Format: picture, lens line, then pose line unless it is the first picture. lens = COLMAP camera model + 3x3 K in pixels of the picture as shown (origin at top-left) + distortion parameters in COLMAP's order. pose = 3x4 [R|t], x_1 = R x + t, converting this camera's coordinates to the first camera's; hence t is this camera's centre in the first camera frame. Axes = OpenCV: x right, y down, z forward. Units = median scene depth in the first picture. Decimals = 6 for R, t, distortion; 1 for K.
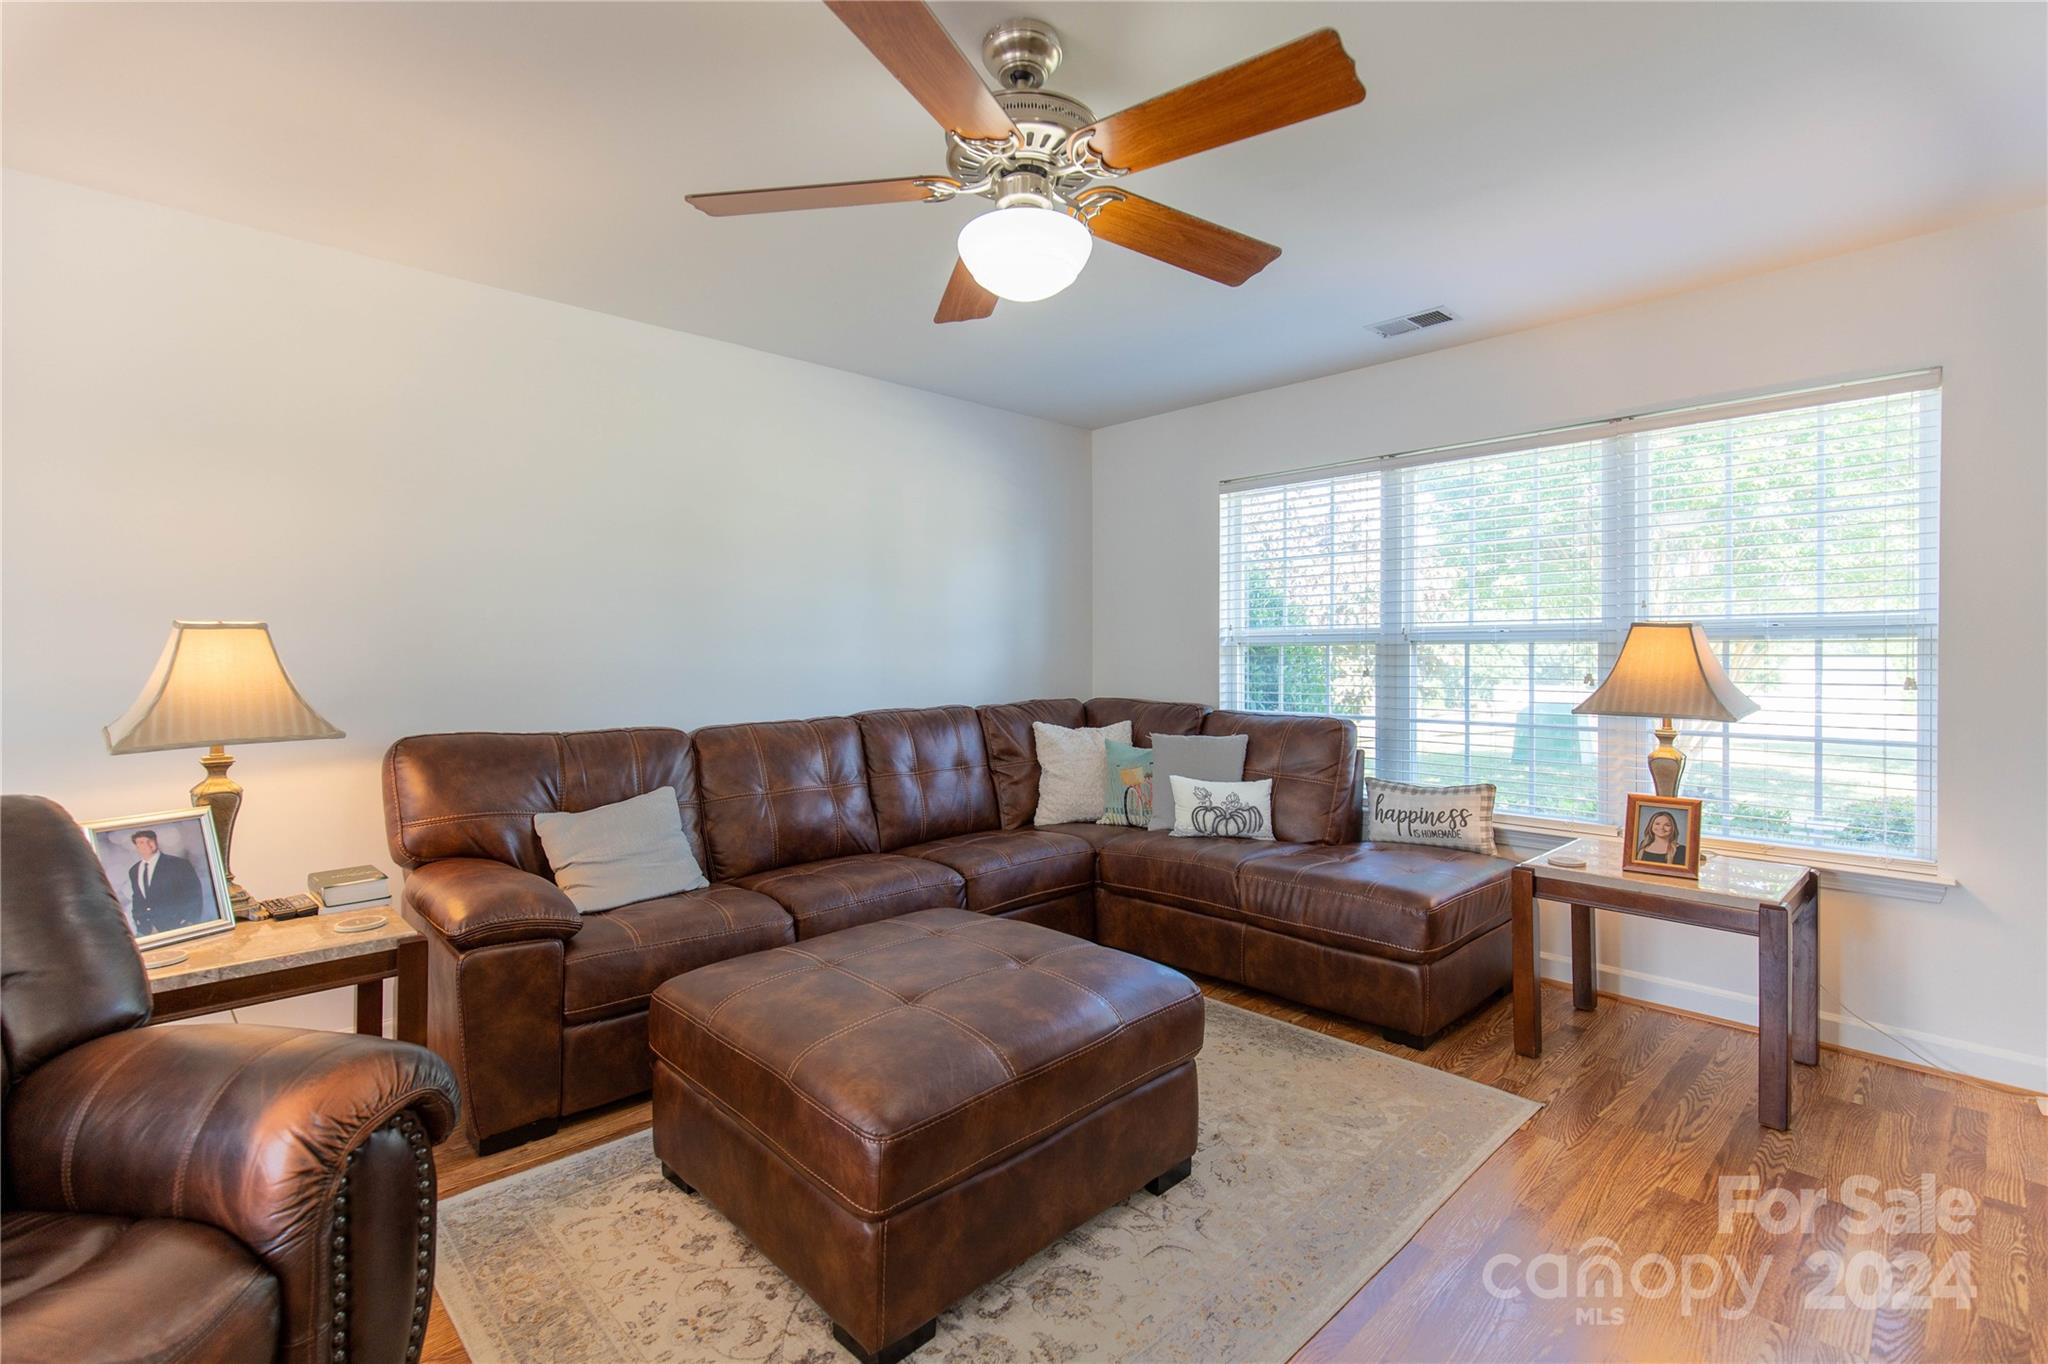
lens RADIAL K [[936.1, 0, 1029.0], [0, 936.1, 668.5], [0, 0, 1]] dist [-0.001363, -0.001824]
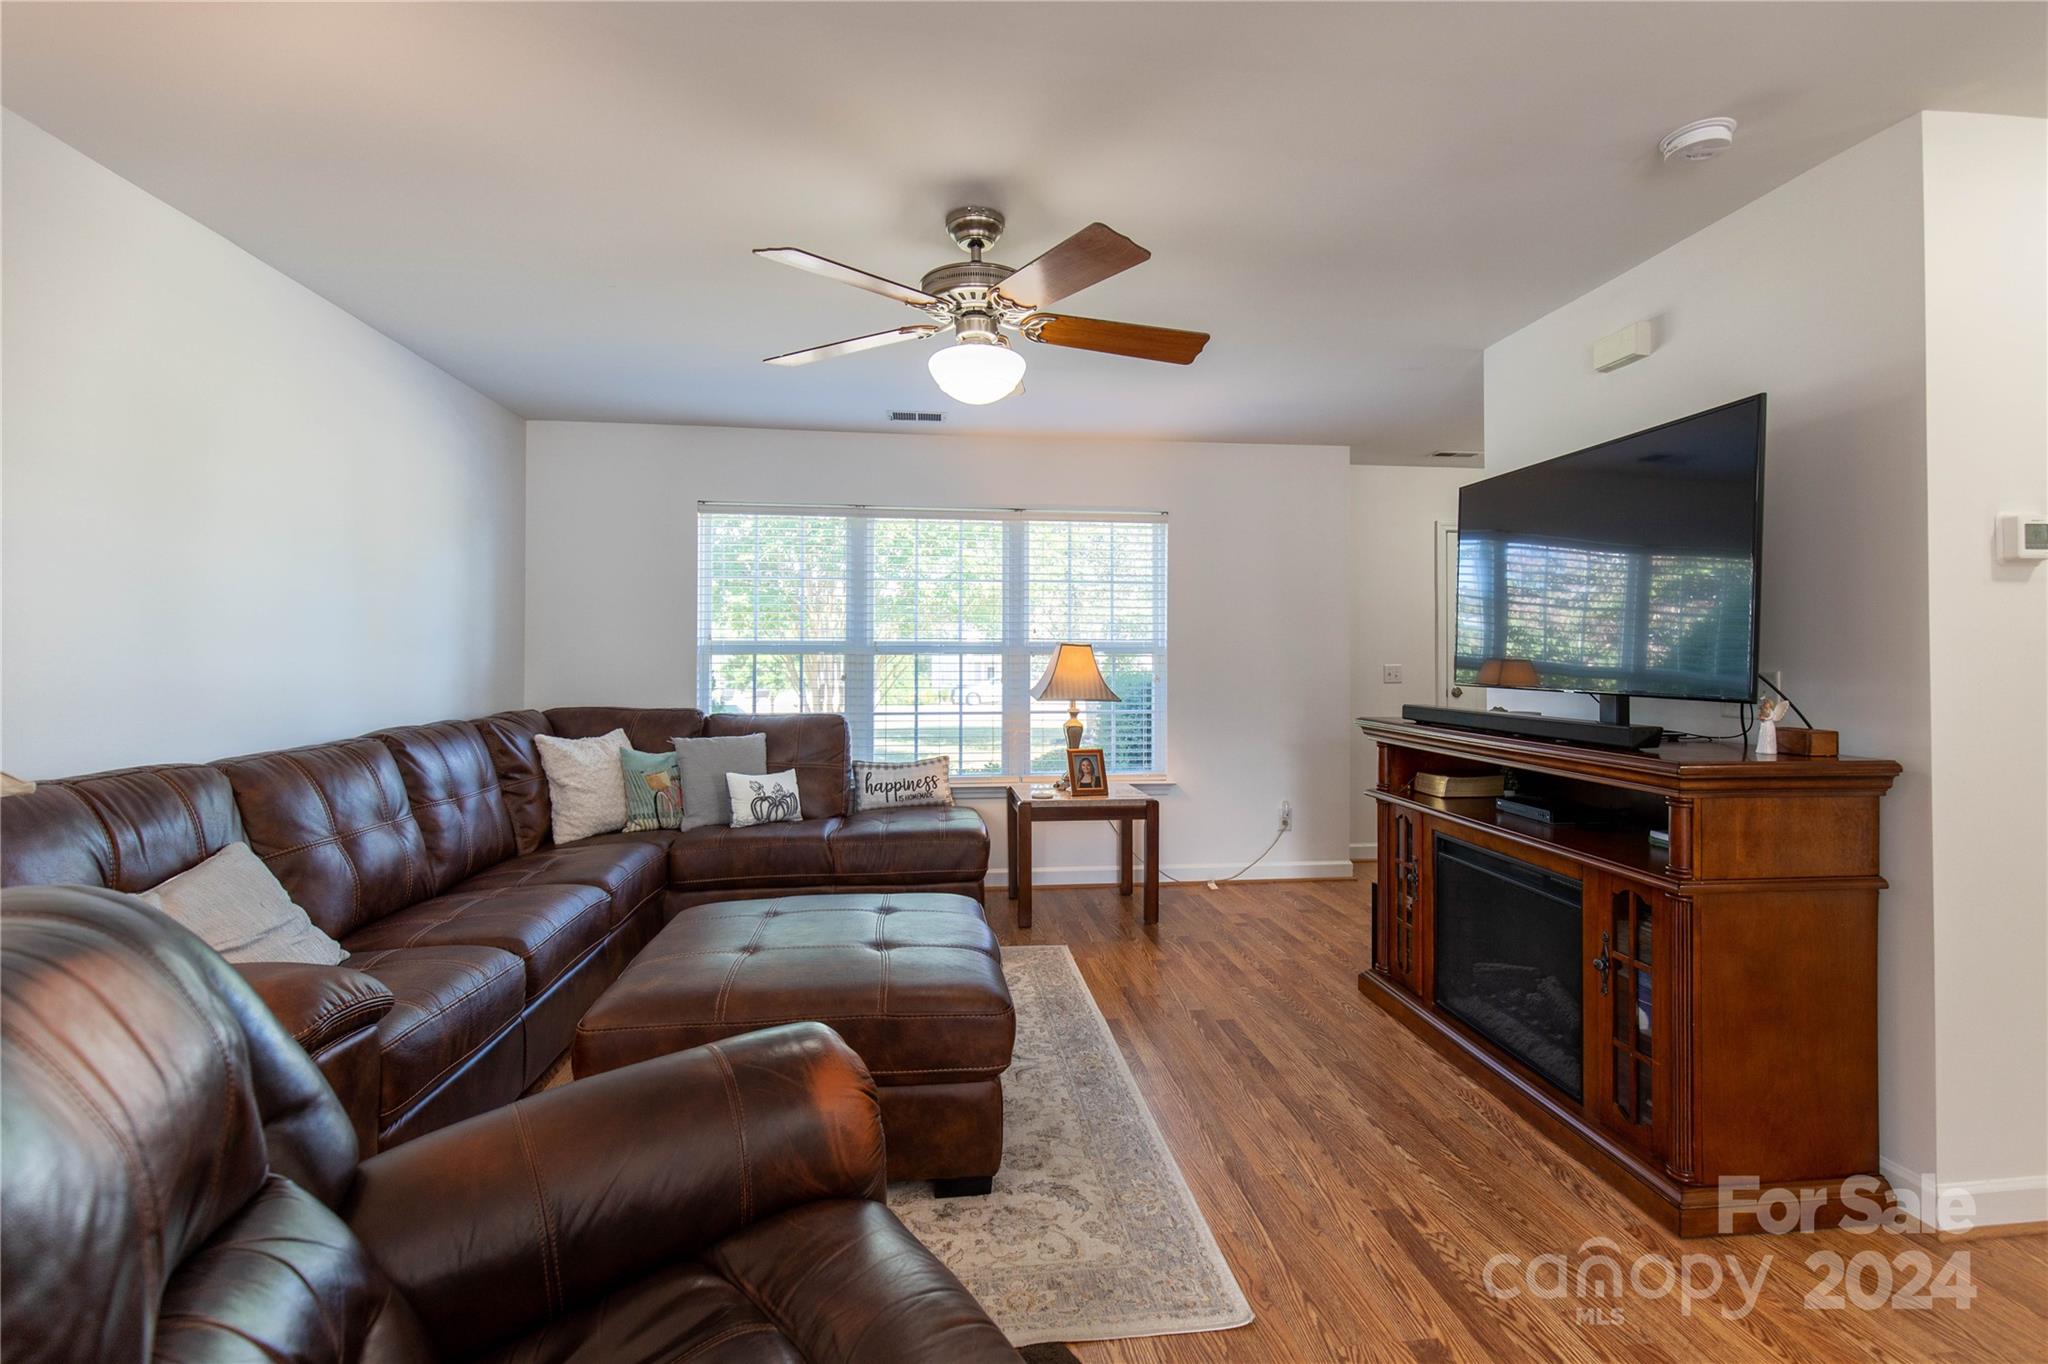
lens RADIAL K [[936.1, 0, 1041.9], [0, 936.1, 666.1], [0, 0, 1]] dist [-0.001363, -0.001824]
pose [[0.589273, -0.000079, 0.807934, -0.522842], [0.009466, 0.999932, -0.006806, 0.000489], [-0.807878, 0.011658, 0.589234, 0.058770]]
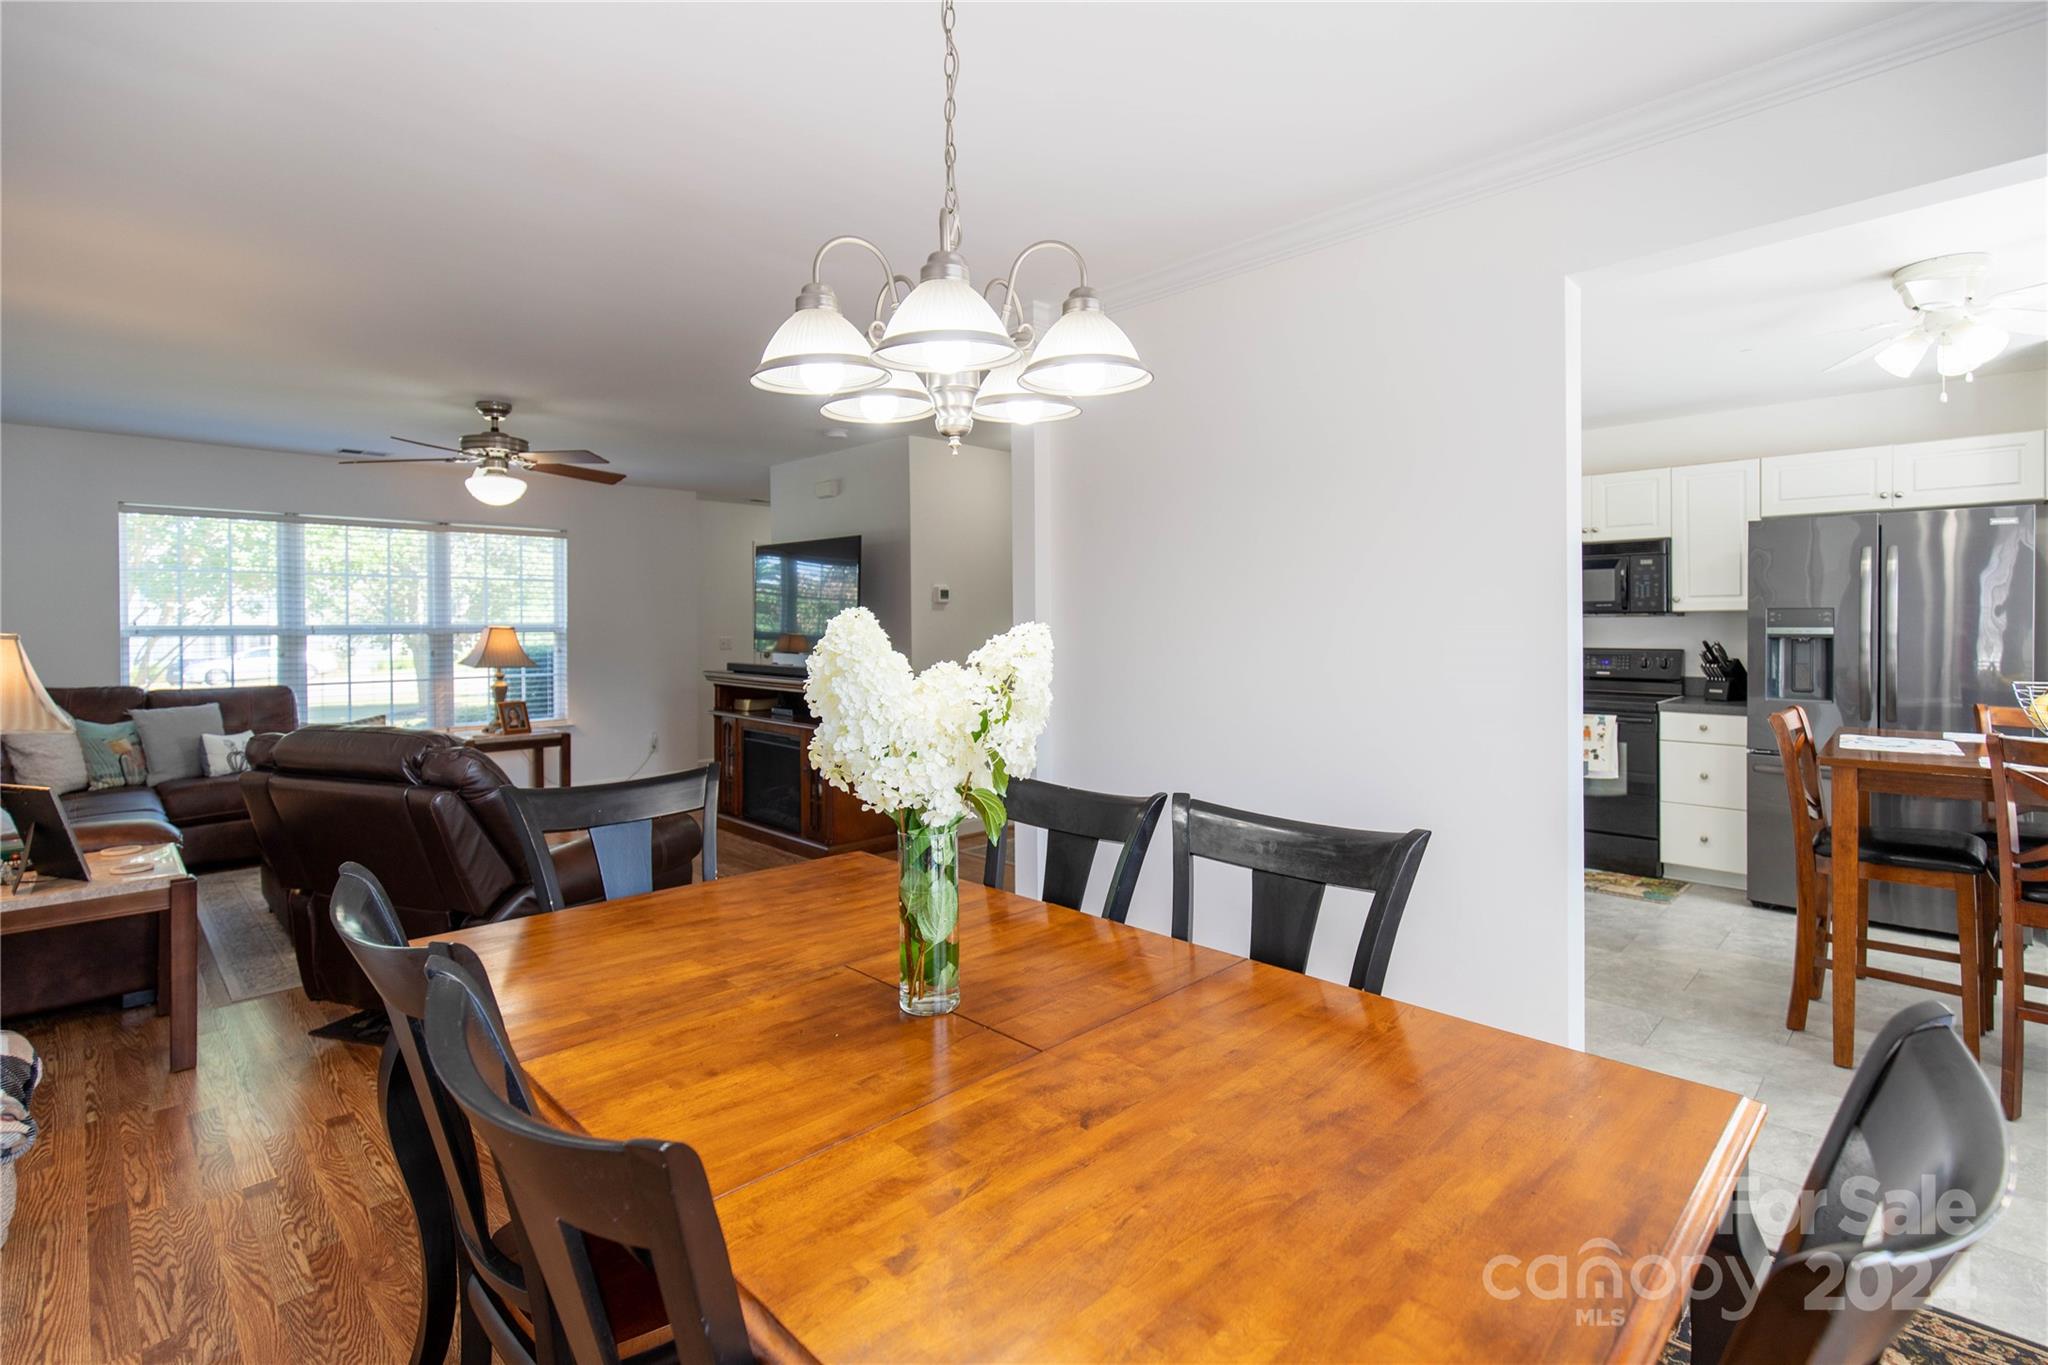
lens RADIAL K [[936.1, 0, 1011.5], [0, 936.1, 622.8], [0, 0, 1]] dist [-0.001363, -0.001824]
pose [[-0.014157, 0.003881, 0.999892, -1.254769], [0.020619, 0.999781, -0.003589, -0.019609], [-0.999687, 0.020566, -0.014234, -0.171478]]
